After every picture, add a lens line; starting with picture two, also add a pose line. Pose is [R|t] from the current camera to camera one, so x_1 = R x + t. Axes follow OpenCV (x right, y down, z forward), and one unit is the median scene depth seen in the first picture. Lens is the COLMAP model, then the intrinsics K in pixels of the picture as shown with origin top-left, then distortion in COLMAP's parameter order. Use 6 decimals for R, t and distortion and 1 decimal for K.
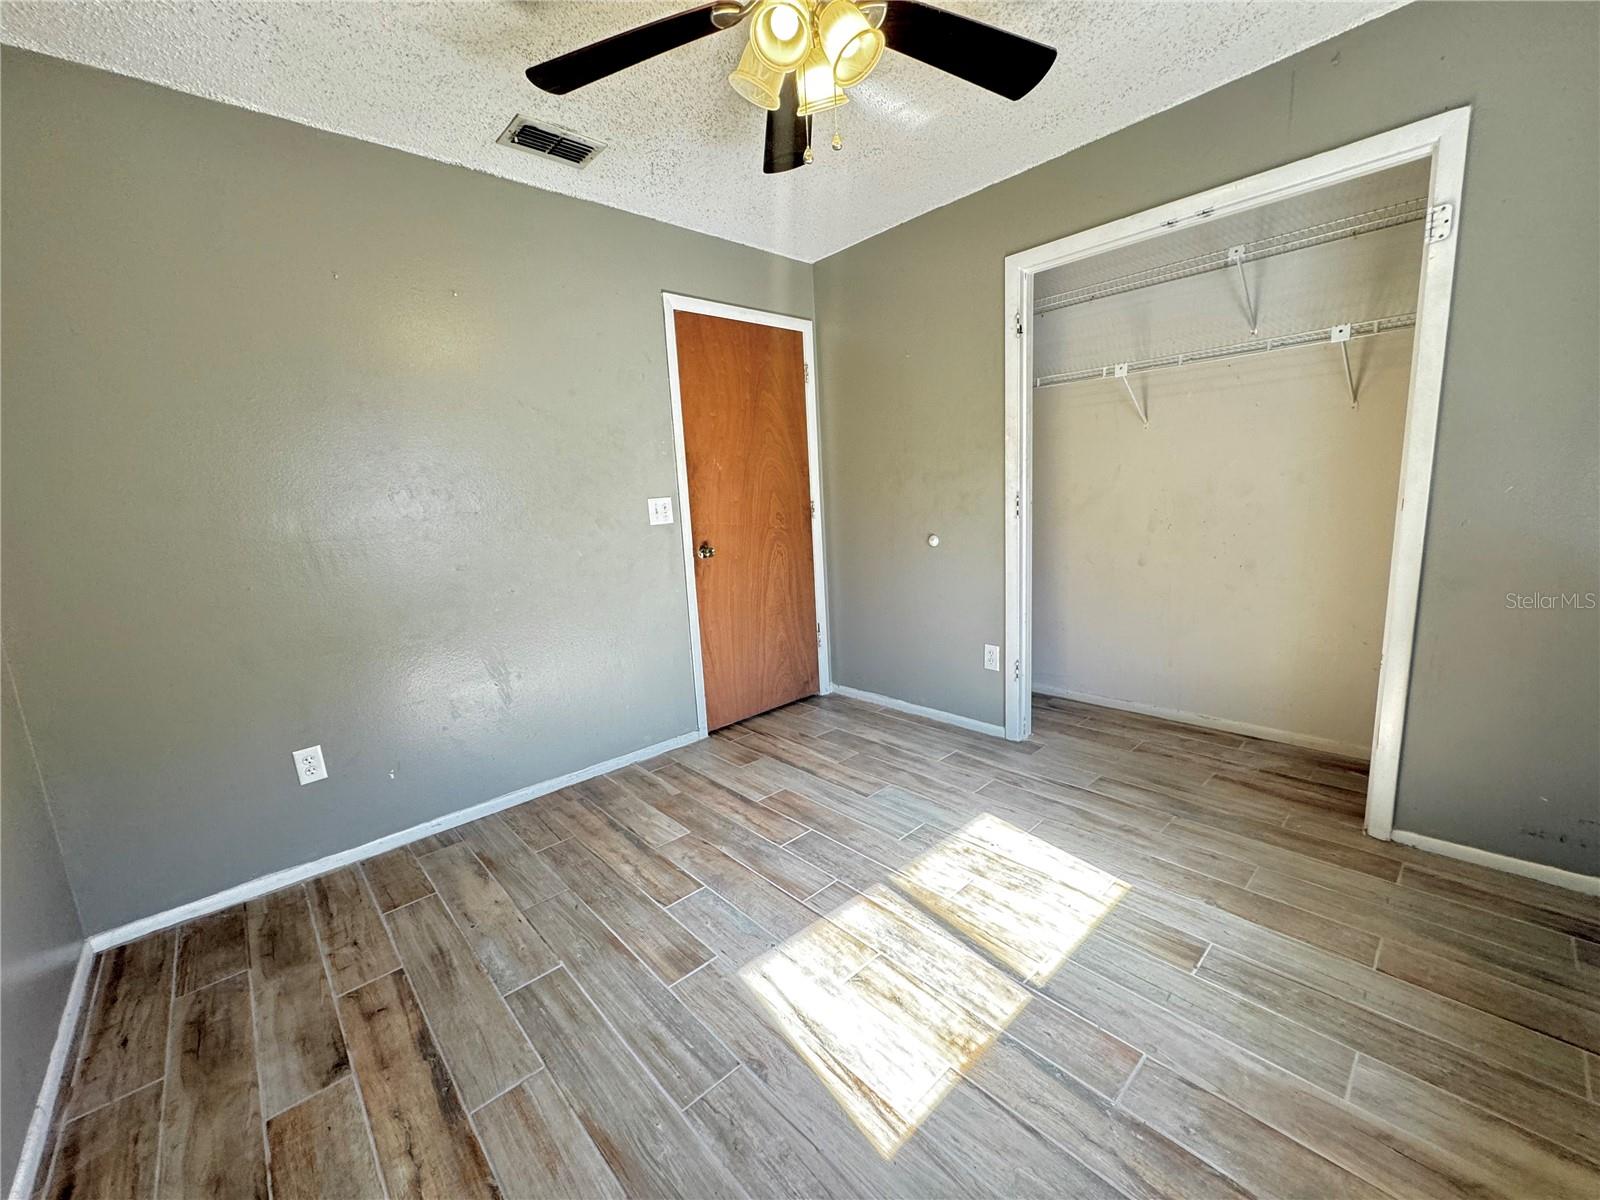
lens RADIAL K [[639.1, 0, 799.0], [0, 639.1, 601.7], [0, 0, 1]] dist [-0.001372, 0.000091]
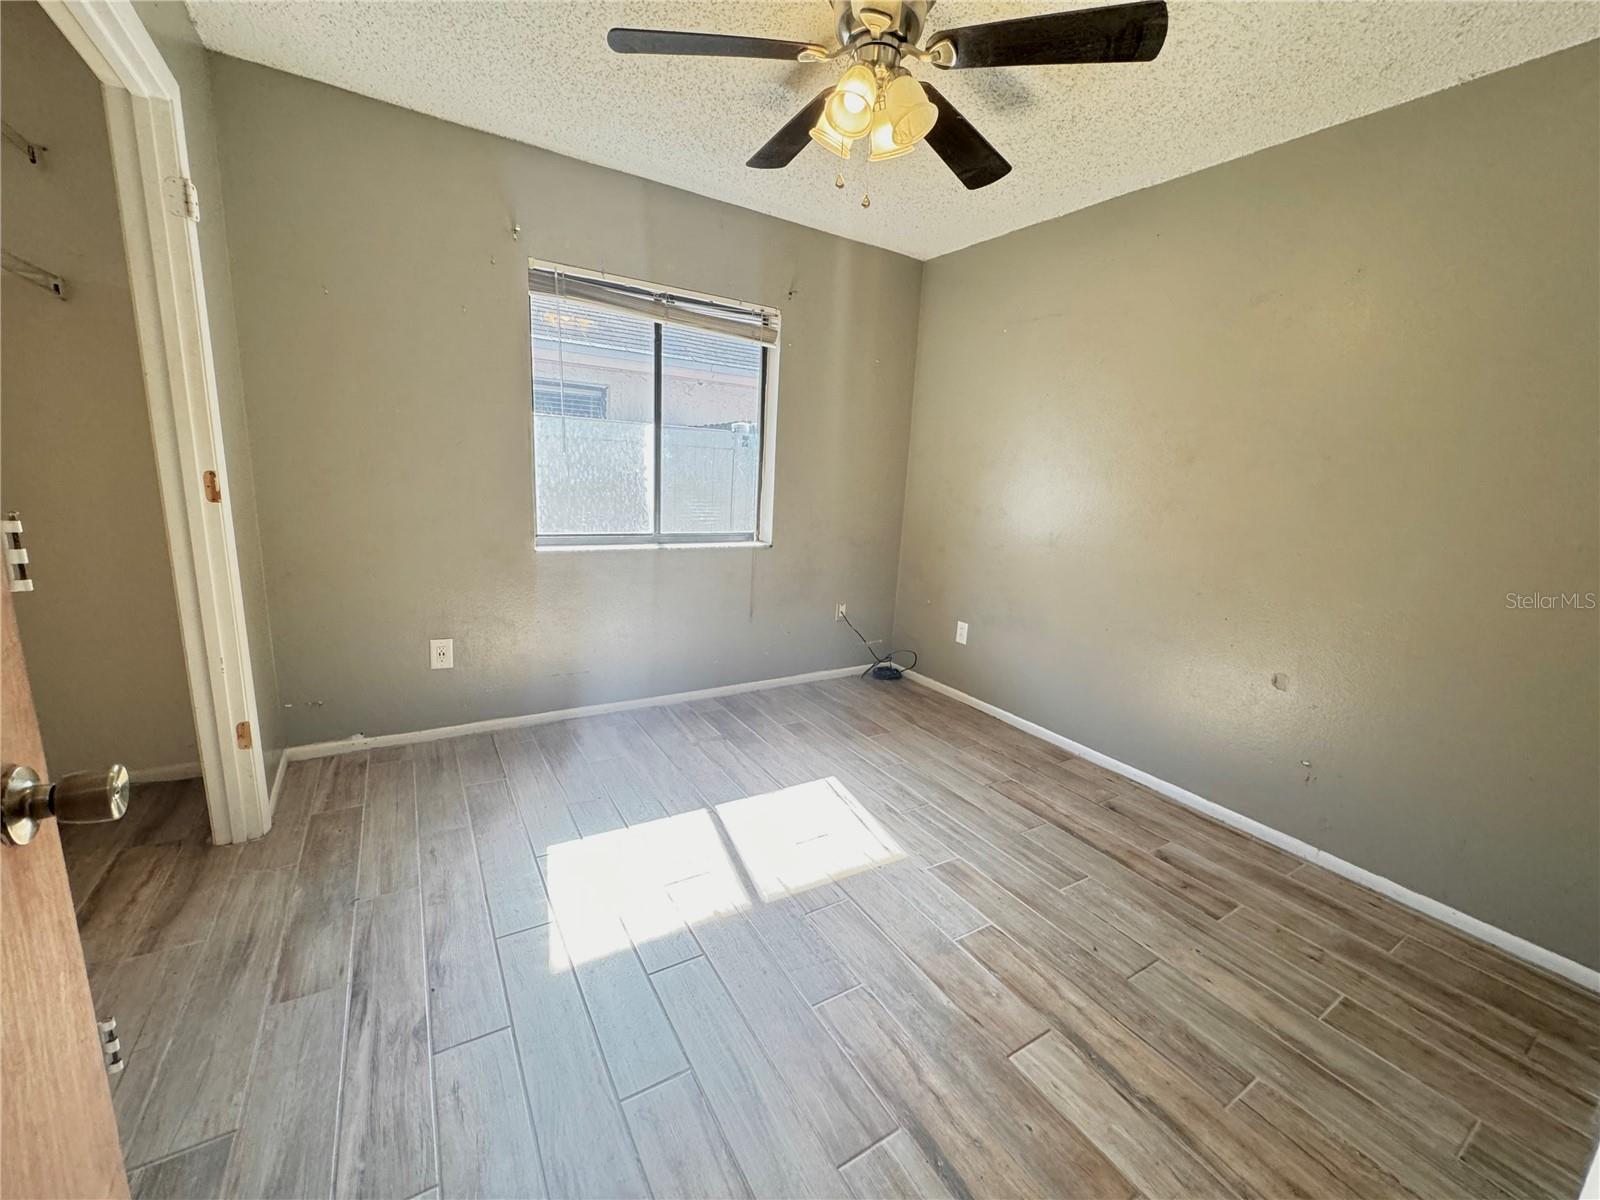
lens RADIAL K [[639.1, 0, 799.0], [0, 639.1, 601.7], [0, 0, 1]] dist [-0.001372, 0.000091]
pose [[-0.981837, -0.040960, 0.185250, -0.086118], [0.028588, 0.933329, 0.357883, -0.327688], [-0.187558, 0.356679, -0.915206, 1.792482]]
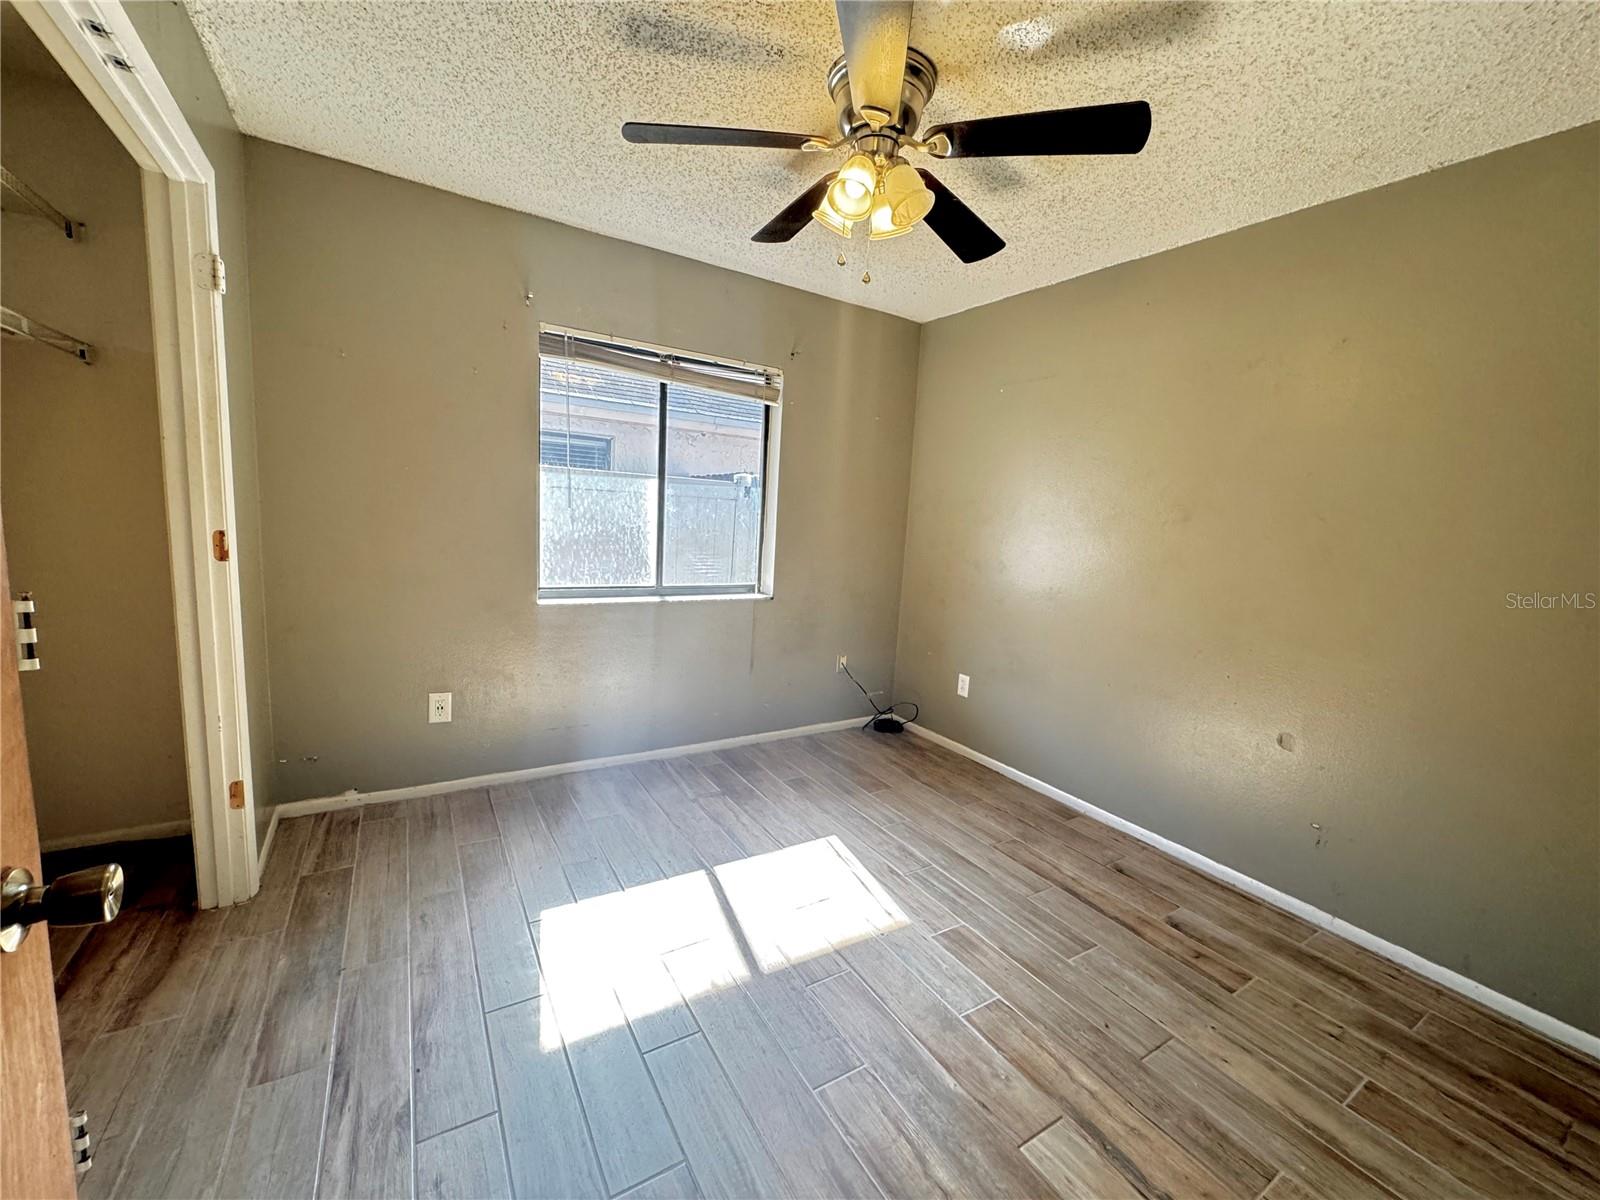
lens RADIAL K [[639.1, 0, 799.0], [0, 639.1, 601.7], [0, 0, 1]] dist [-0.001372, 0.000091]
pose [[-0.981744, -0.032339, 0.187436, -0.082844], [0.024849, 0.955188, 0.294955, -0.354092], [-0.188575, 0.294228, -0.936947, 1.786855]]
